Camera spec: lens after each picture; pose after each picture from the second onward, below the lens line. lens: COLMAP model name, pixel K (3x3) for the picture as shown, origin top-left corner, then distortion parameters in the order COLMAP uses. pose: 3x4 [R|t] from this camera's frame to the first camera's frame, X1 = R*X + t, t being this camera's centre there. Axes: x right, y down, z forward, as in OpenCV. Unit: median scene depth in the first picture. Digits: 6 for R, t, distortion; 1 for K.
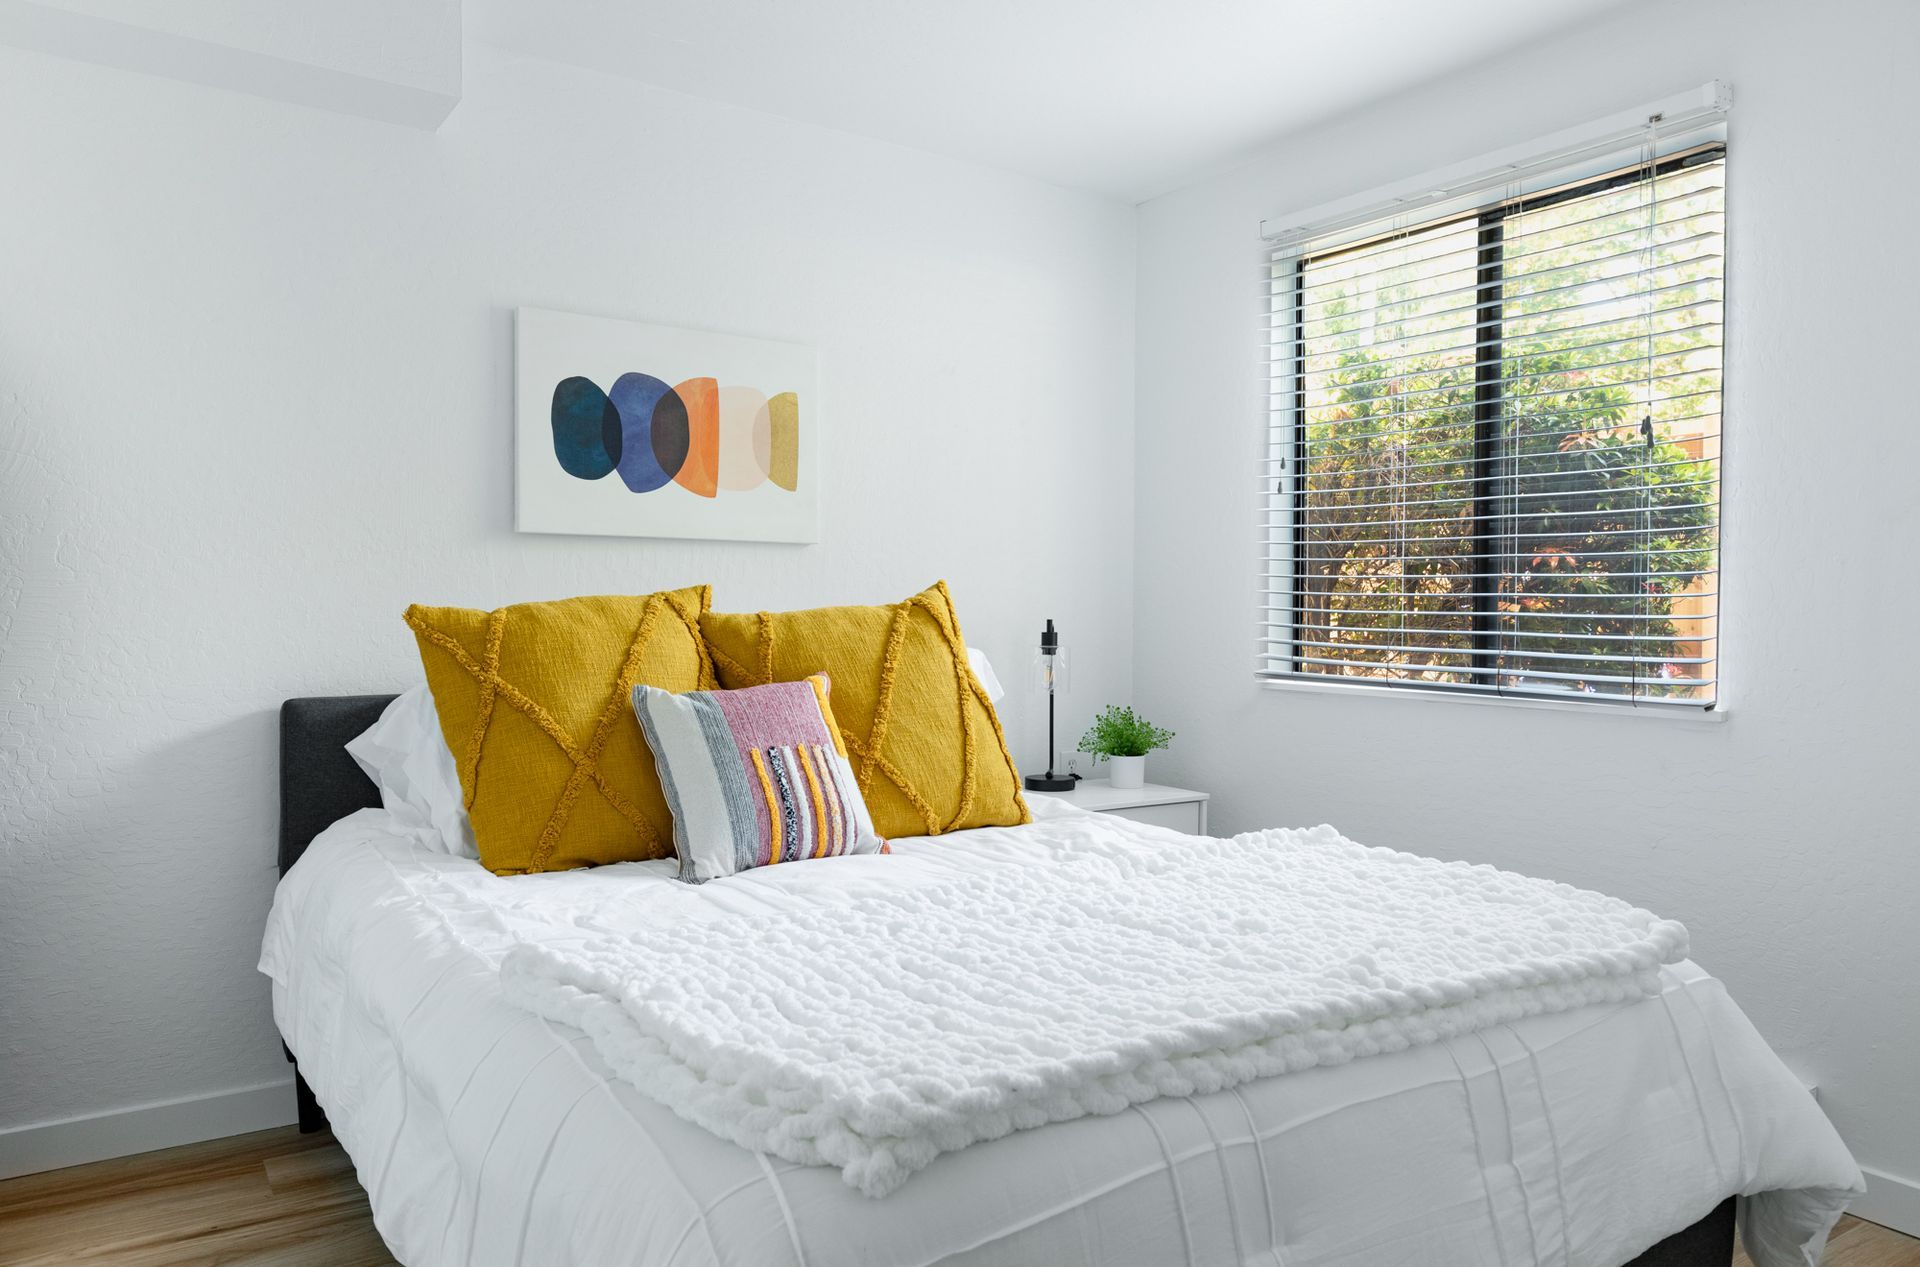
lens RADIAL K [[1303.3, 0, 960.0], [0, 1303.3, 633.5], [0, 0, 1]] dist [0.002693, 0.000177]
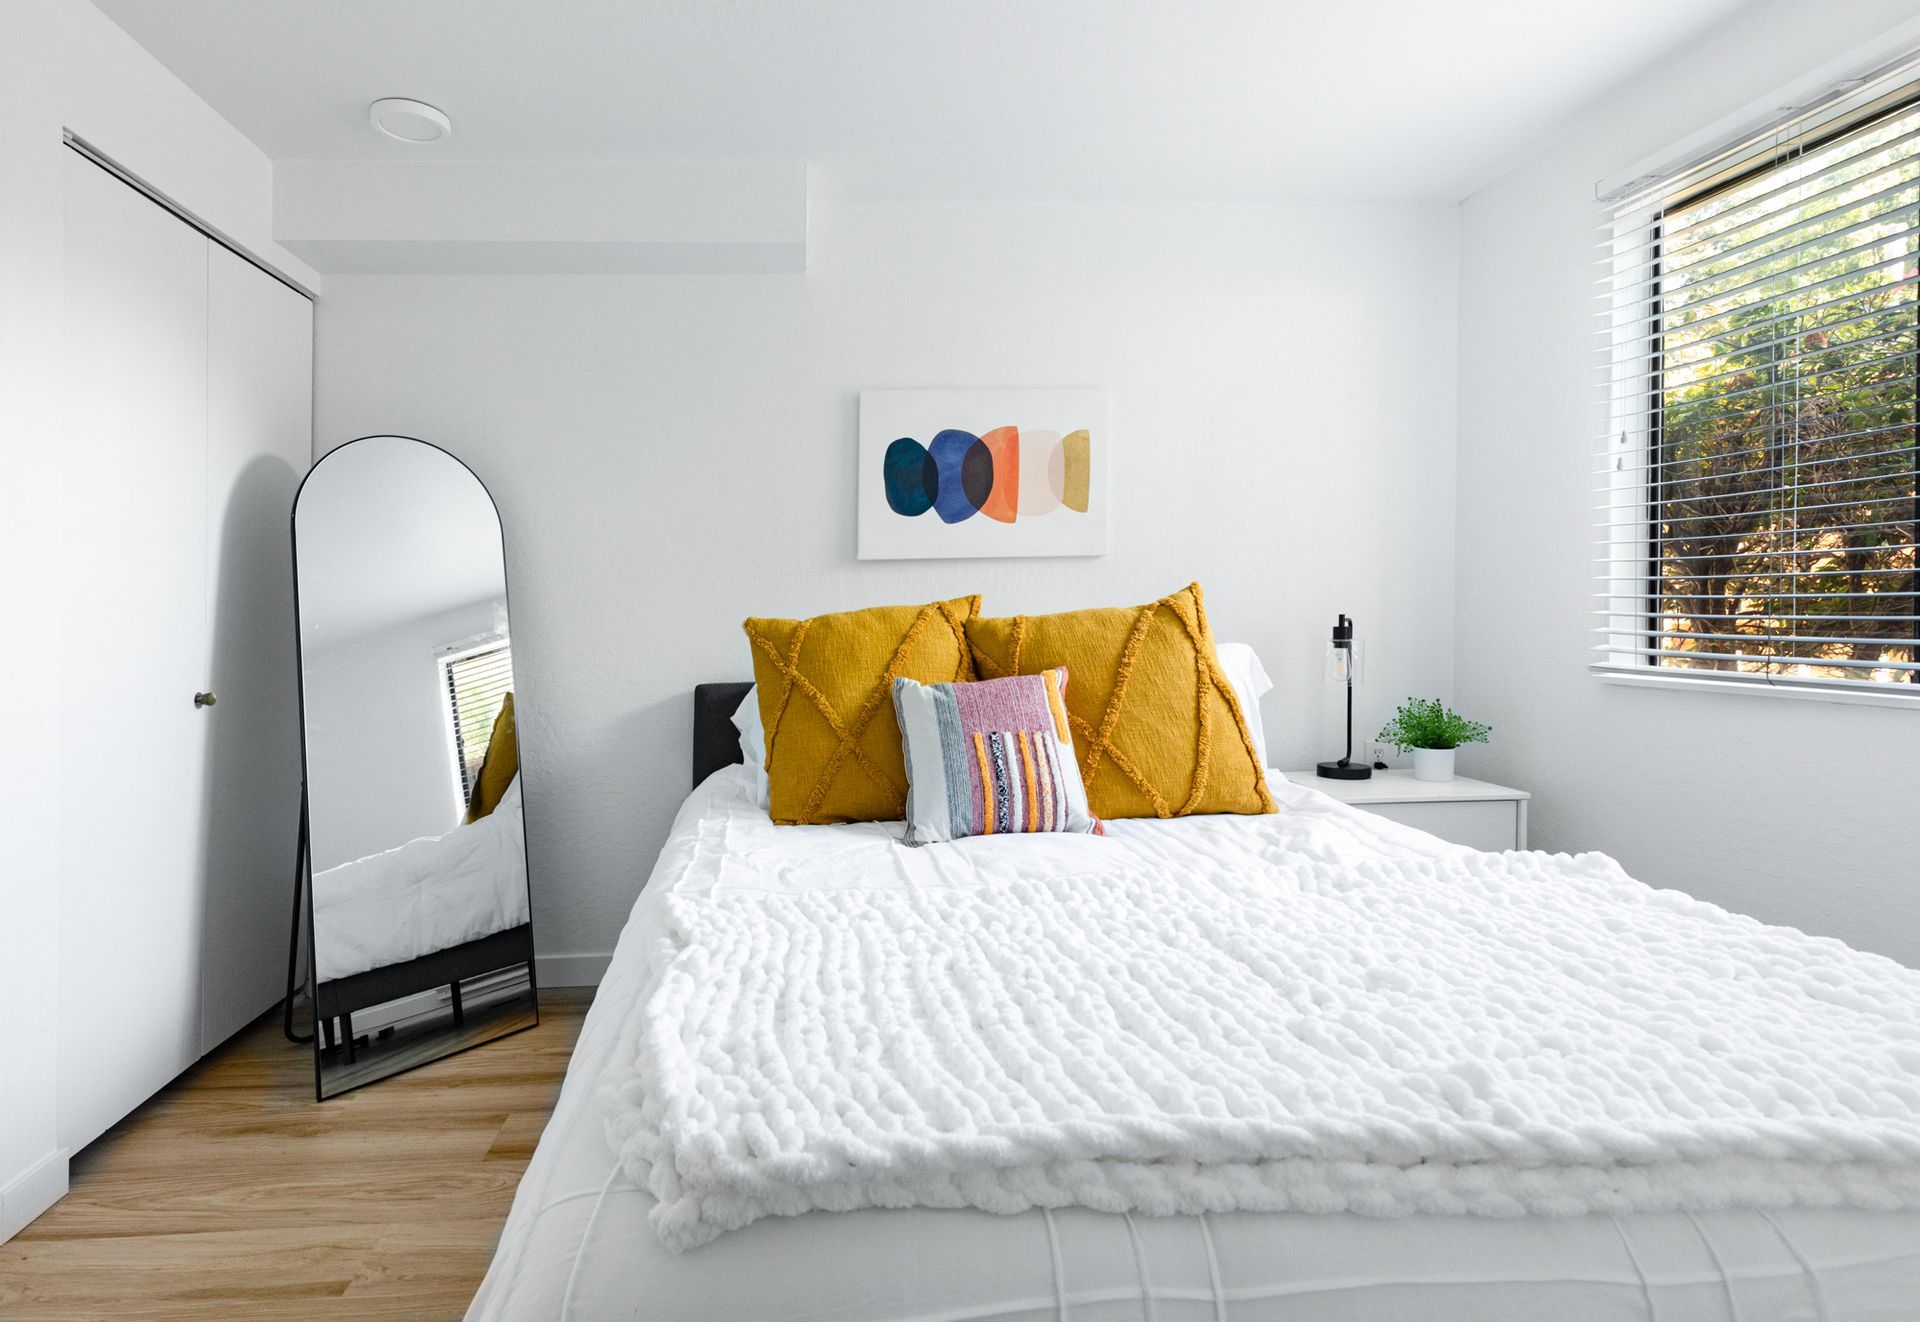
lens RADIAL K [[936.7, 0, 828.6], [0, 936.7, 629.1], [0, 0, 1]] dist [0.008952, -0.002064]
pose [[0.852132, -0.017686, -0.523028, 0.167409], [0.017332, 0.999834, -0.005571, -0.002809], [0.523039, -0.004318, 0.852298, 0.208992]]
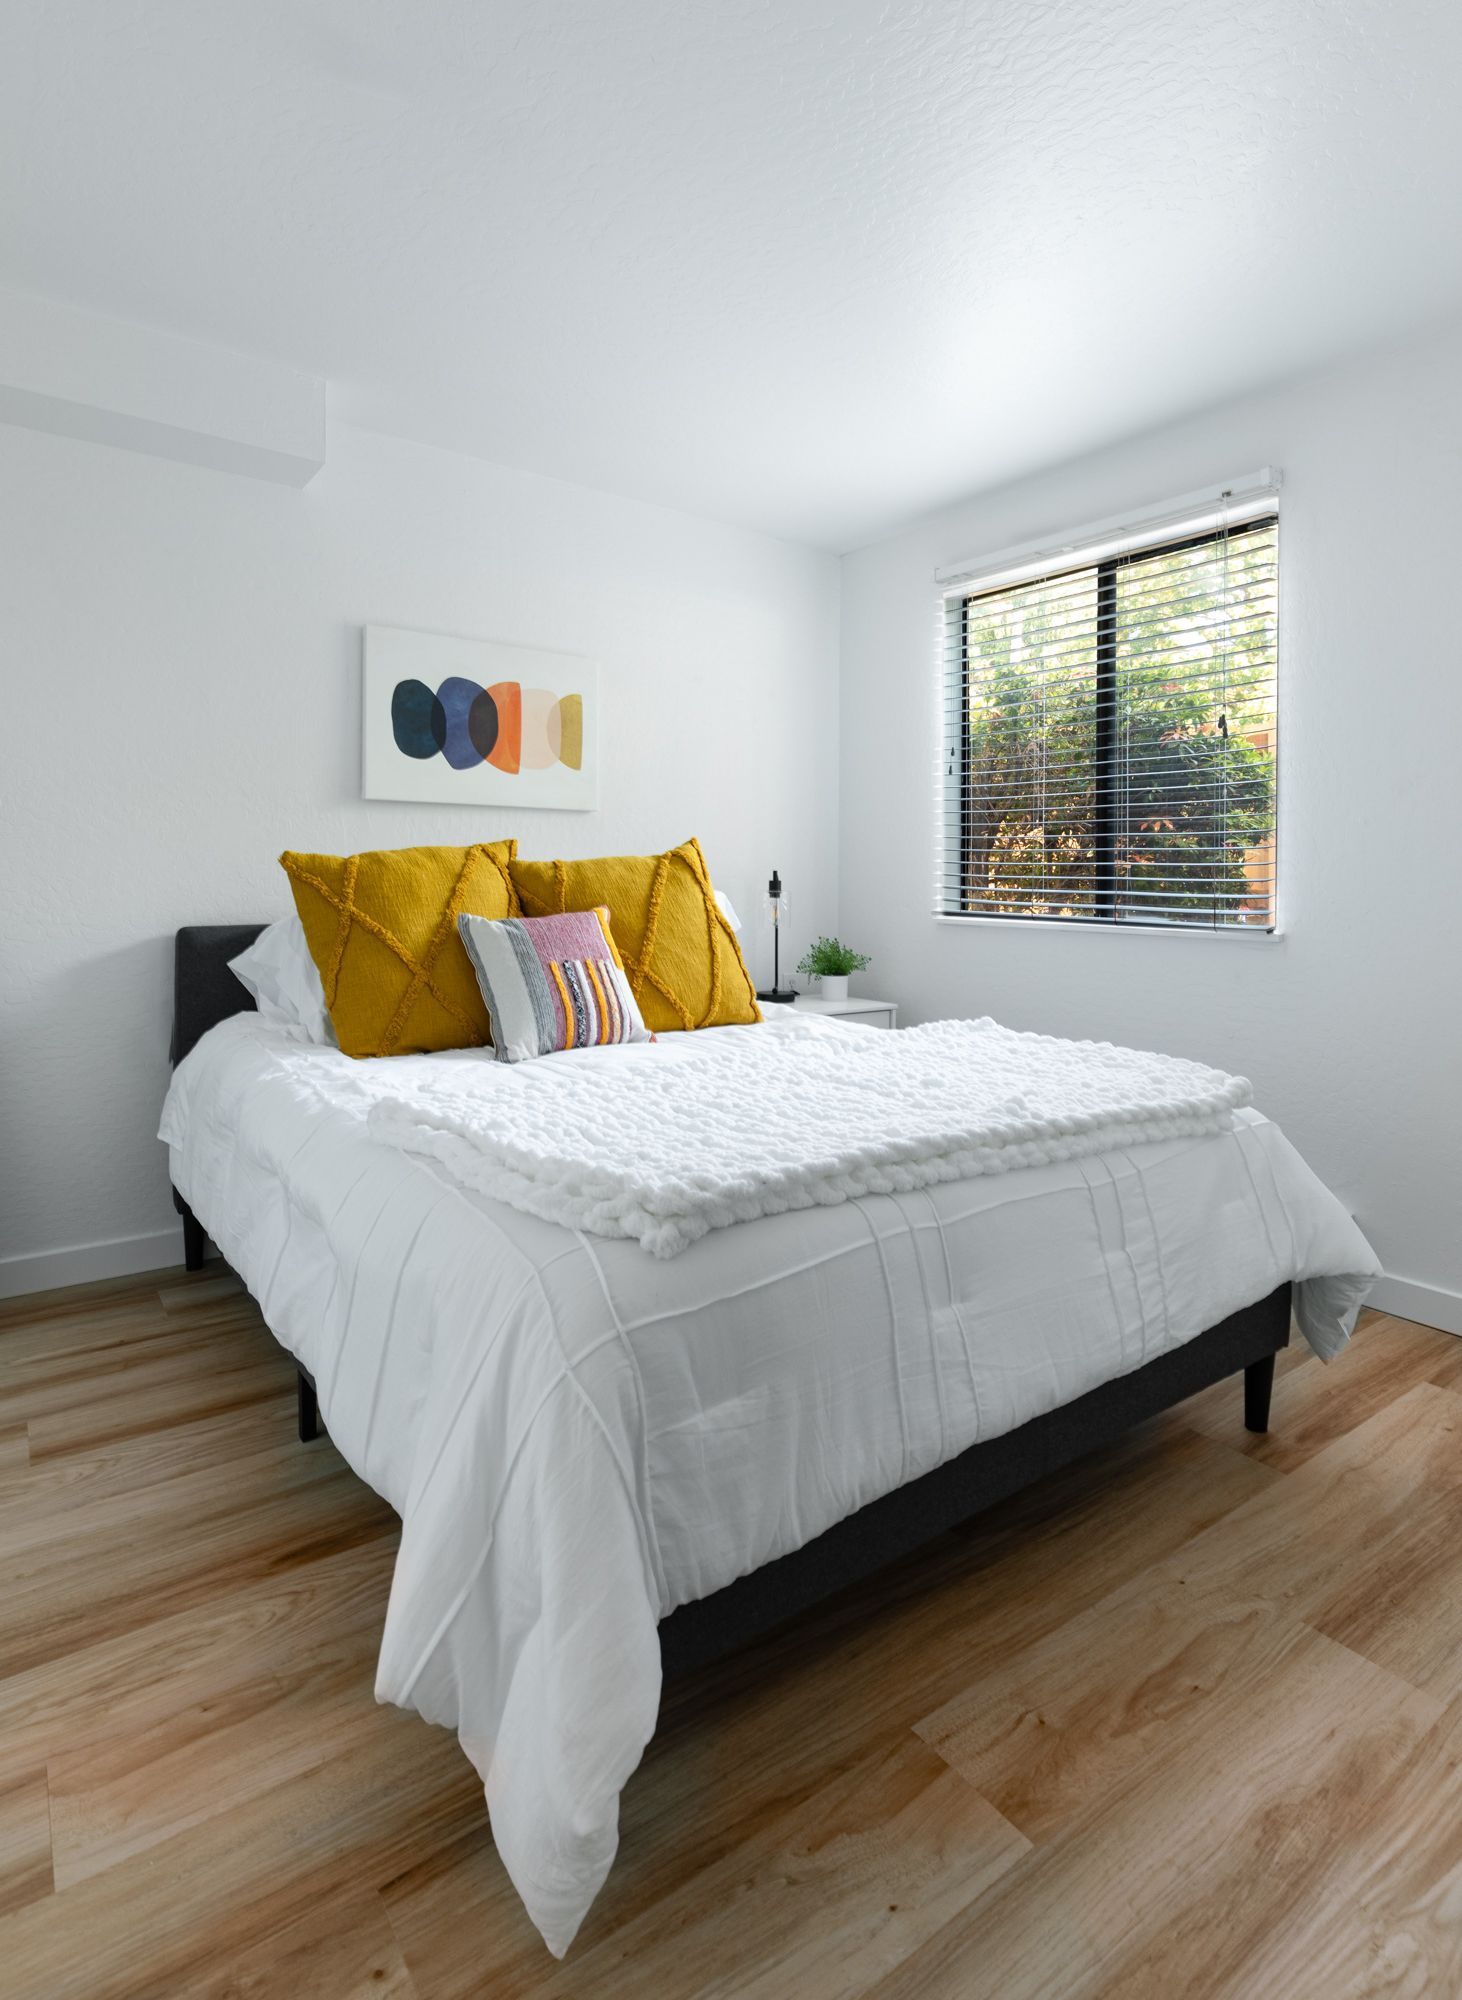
lens RADIAL K [[1034.4, 0, 739.9], [0, 1034.4, 869.7], [0, 0, 1]] dist [0.012179, -0.000016]
pose [[0.999150, 0.001626, 0.041180, -0.013384], [-0.000555, 0.999662, -0.025998, 0.022787], [-0.041209, 0.025953, 0.998813, -0.043200]]
